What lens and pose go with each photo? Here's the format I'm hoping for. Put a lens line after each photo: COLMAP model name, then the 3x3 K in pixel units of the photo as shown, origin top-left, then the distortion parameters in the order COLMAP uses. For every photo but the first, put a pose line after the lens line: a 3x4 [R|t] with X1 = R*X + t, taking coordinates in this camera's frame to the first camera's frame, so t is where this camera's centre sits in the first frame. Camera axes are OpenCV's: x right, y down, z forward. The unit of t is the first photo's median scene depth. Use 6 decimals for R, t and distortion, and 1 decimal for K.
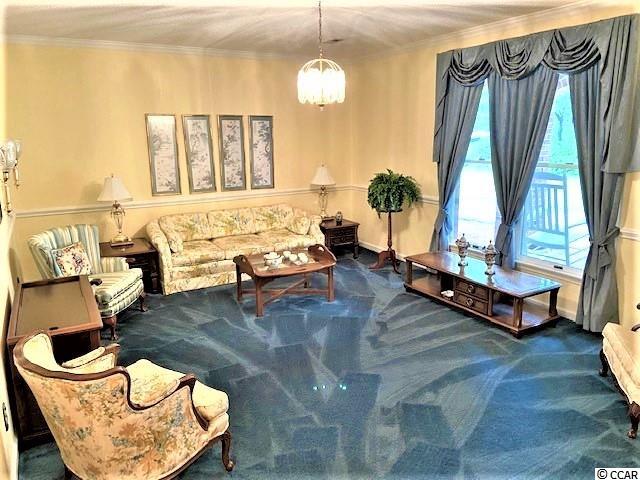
lens RADIAL K [[482.0, 0, 321.4], [0, 482.0, 238.2], [0, 0, 1]] dist [0.083526, -0.054777]
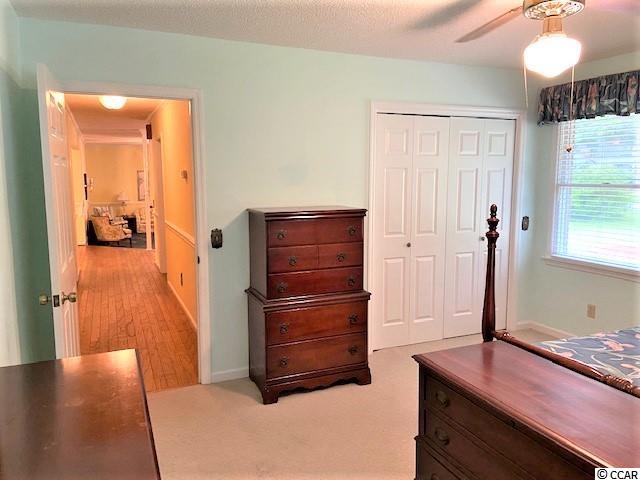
lens RADIAL K [[482.0, 0, 318.7], [0, 482.0, 238.7], [0, 0, 1]] dist [0.083526, -0.054777]
pose [[0.995002, 0.032021, -0.094582, 0.954154], [-0.040500, 0.995196, -0.089130, 0.341148], [0.091274, 0.092515, 0.991519, -1.631873]]
